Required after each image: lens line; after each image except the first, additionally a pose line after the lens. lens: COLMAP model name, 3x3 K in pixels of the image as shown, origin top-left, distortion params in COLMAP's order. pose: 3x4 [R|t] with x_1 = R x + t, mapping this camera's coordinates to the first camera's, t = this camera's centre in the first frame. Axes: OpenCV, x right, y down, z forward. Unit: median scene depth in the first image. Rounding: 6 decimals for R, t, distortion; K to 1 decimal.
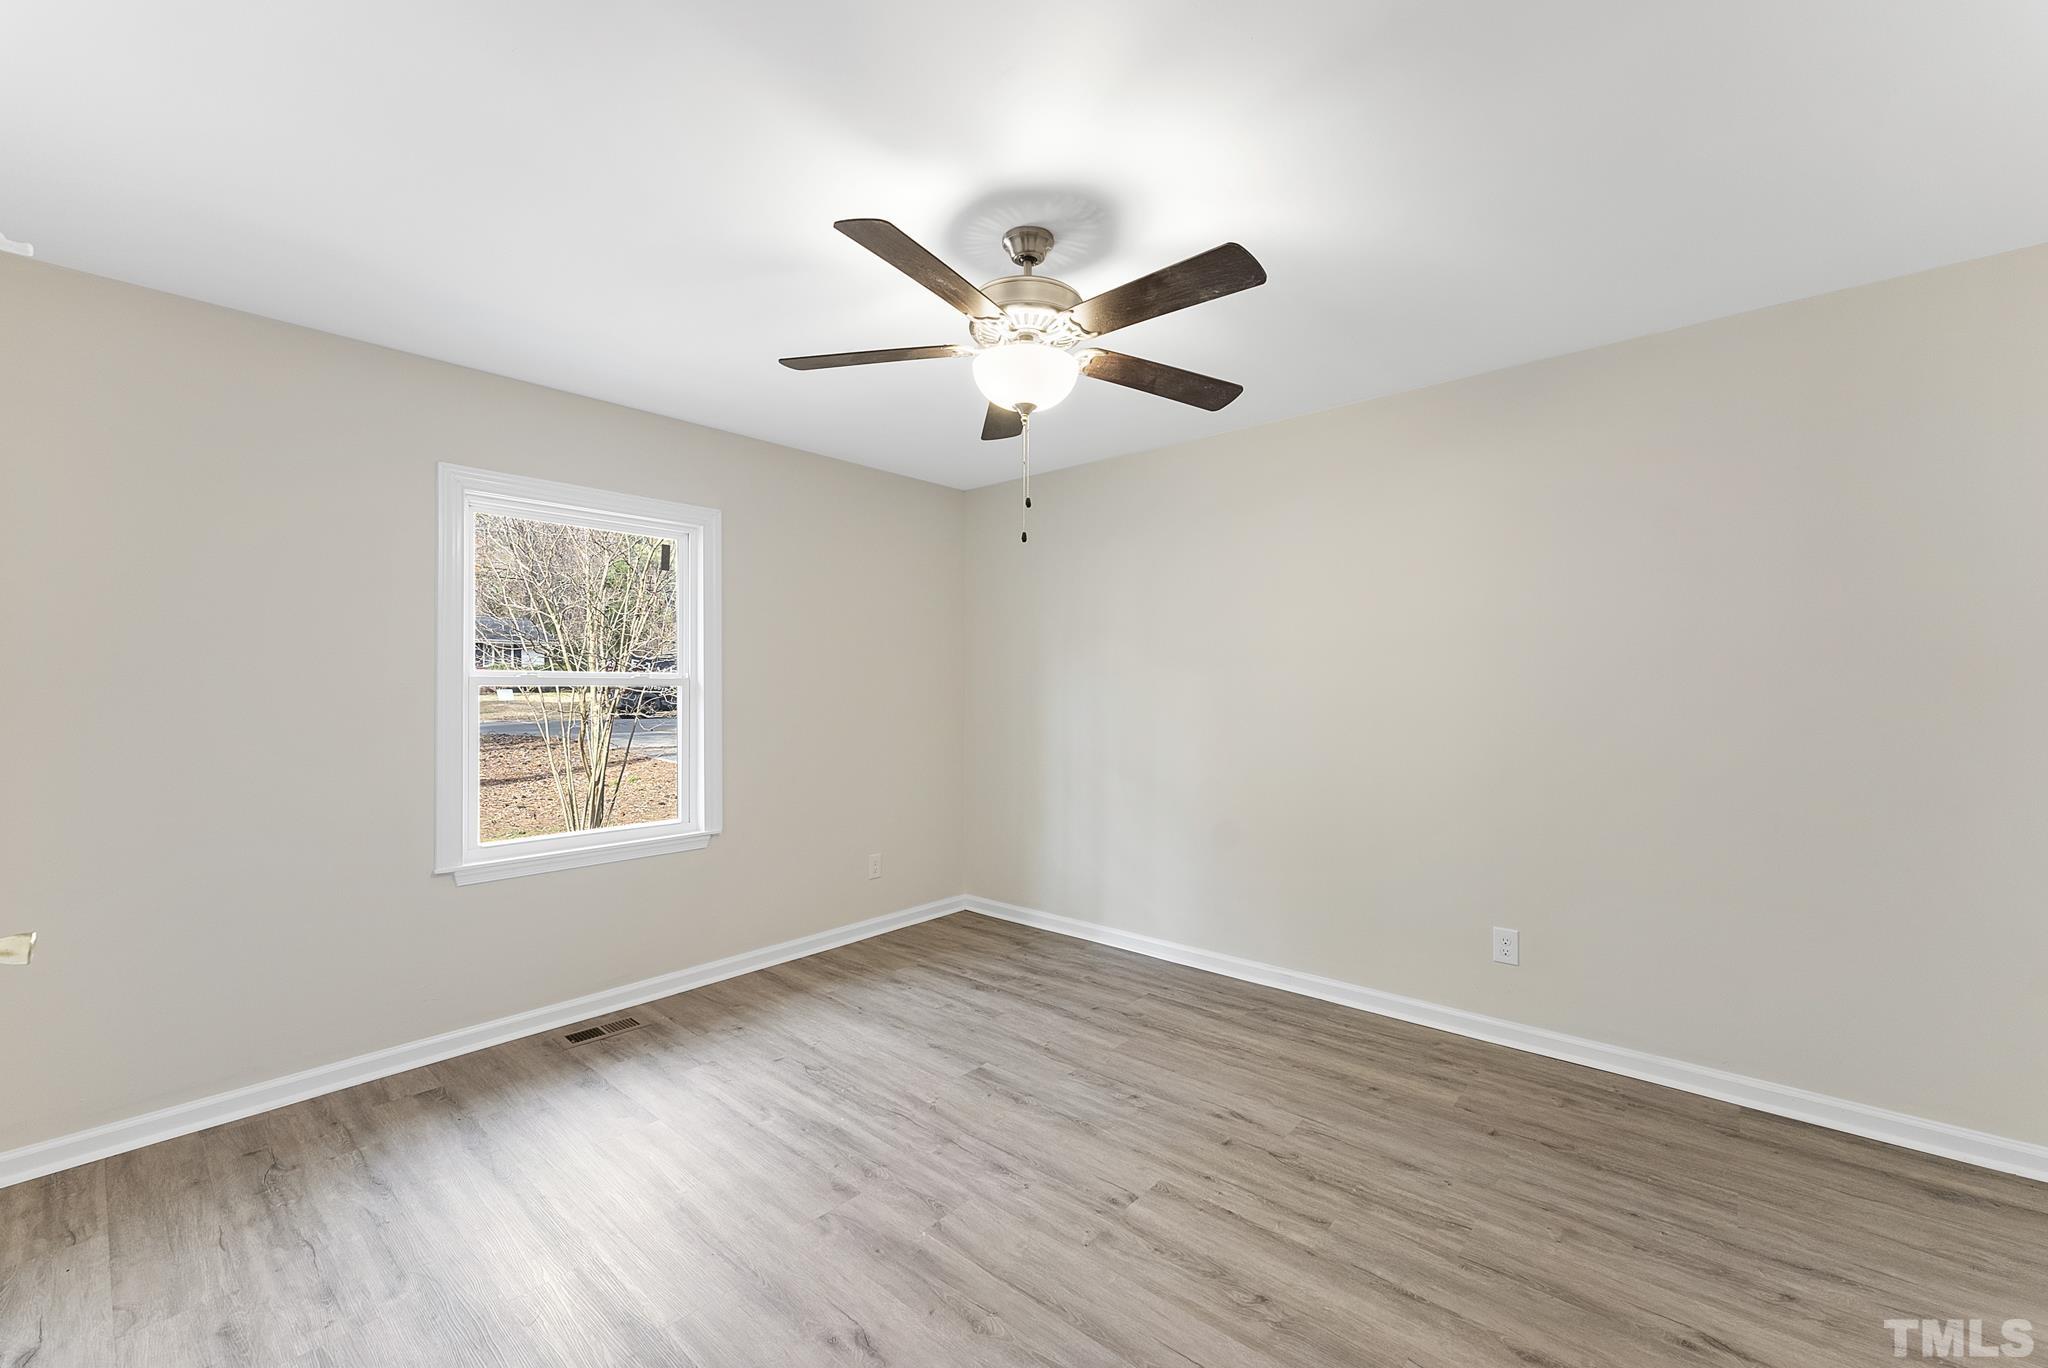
lens RADIAL K [[819.0, 0, 1024.0], [0, 819.0, 684.0], [0, 0, 1]] dist [-0.000915, -0.000350]
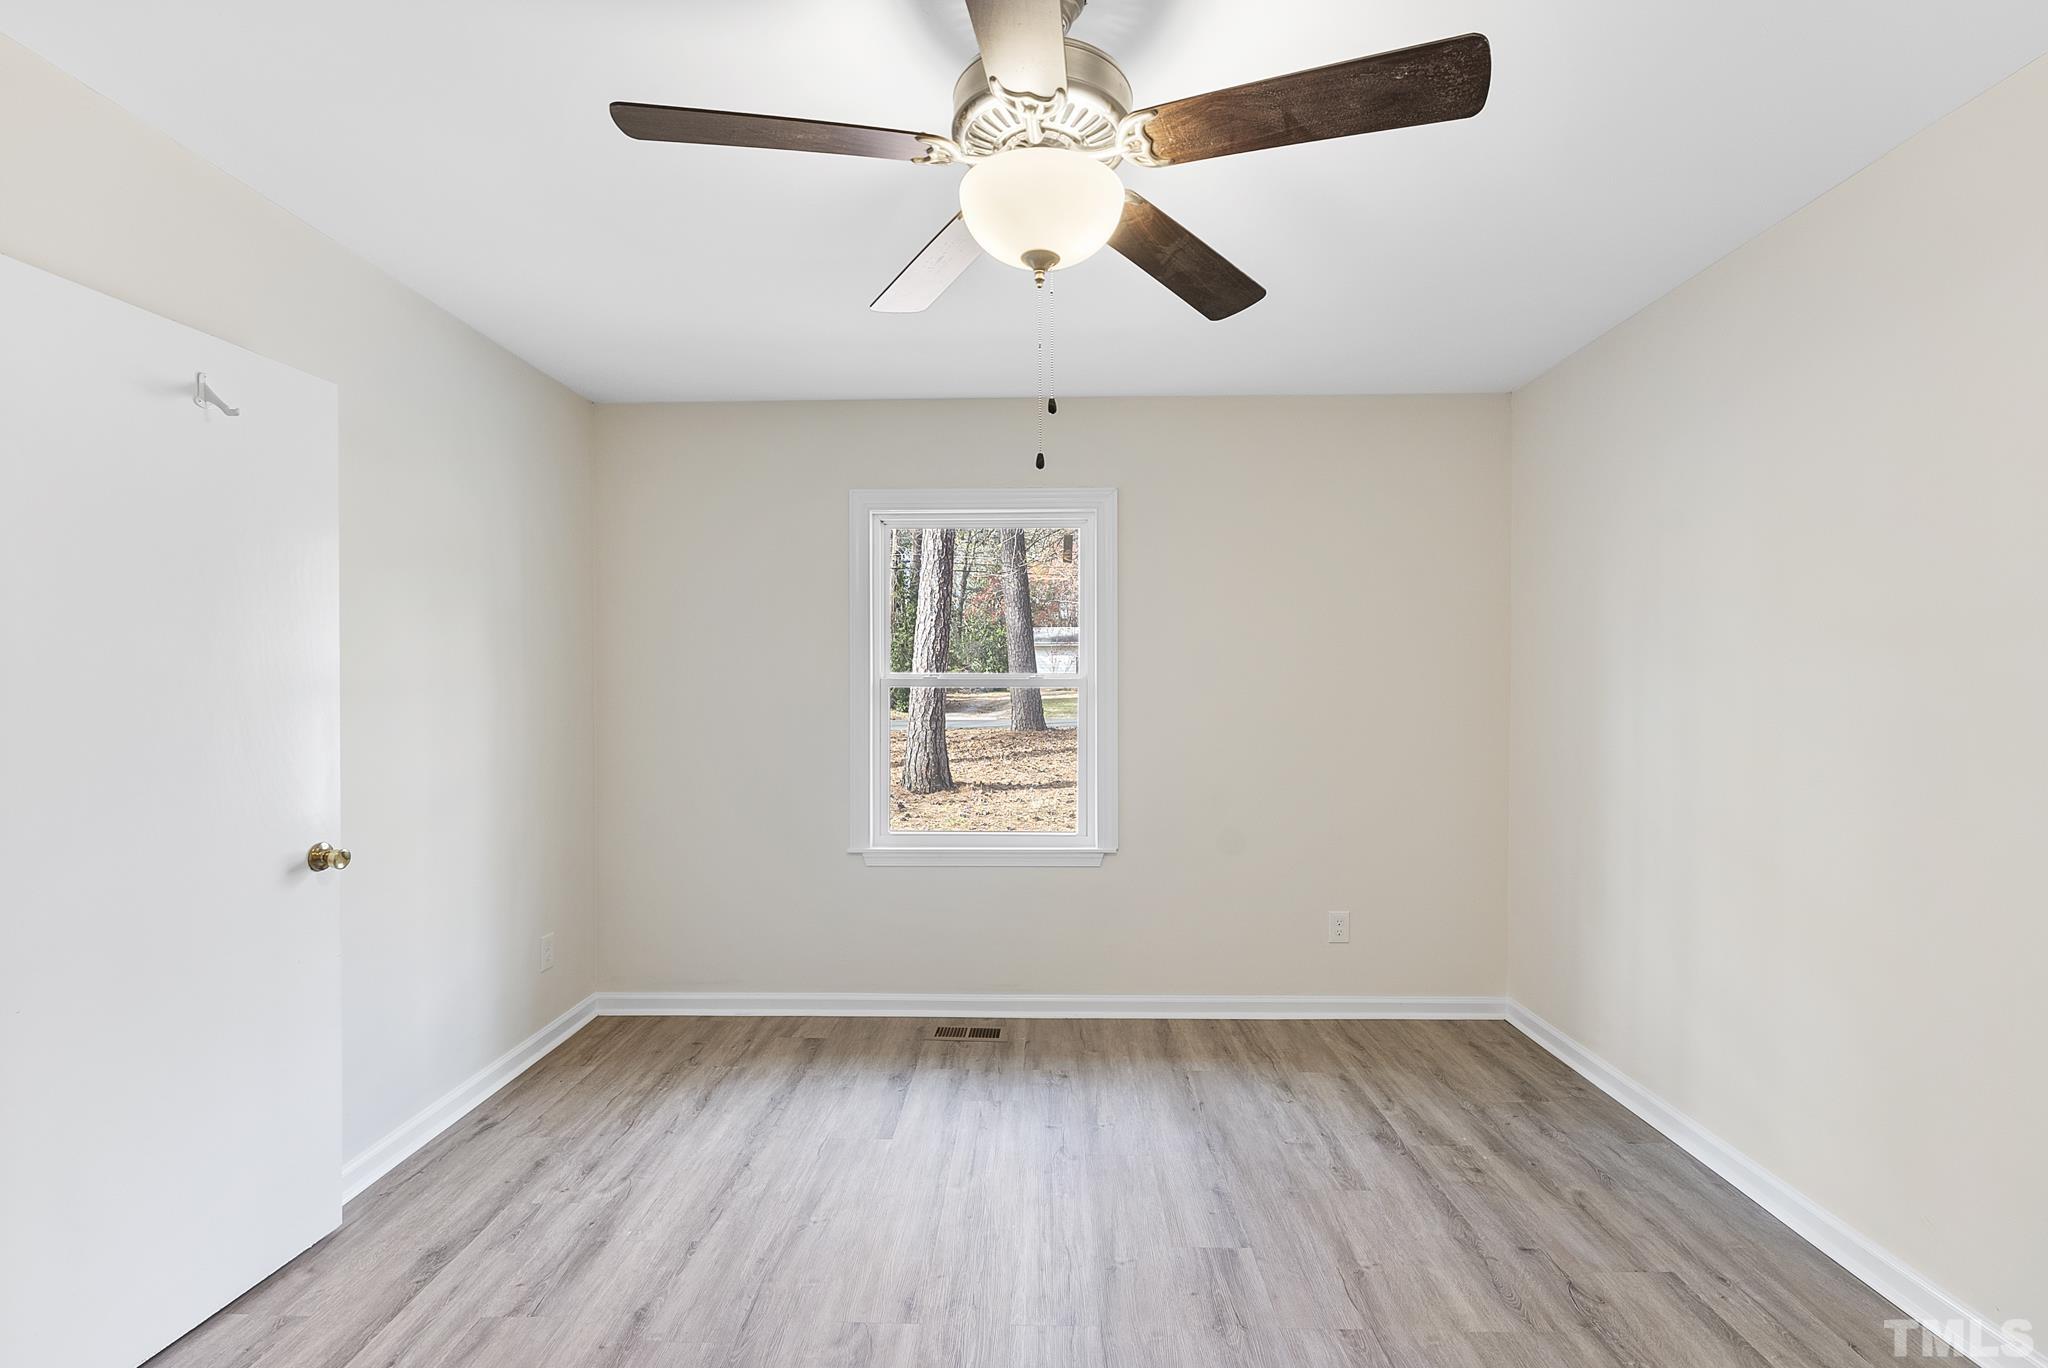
lens RADIAL K [[895.2, 0, 1024.3], [0, 895.2, 695.8], [0, 0, 1]] dist [-0.002405, -0.000174]
pose [[0.643153, 0.007984, -0.765696, 0.325518], [0.003912, 0.999898, 0.013712, -0.001630], [0.765727, -0.011815, 0.643057, 0.321689]]
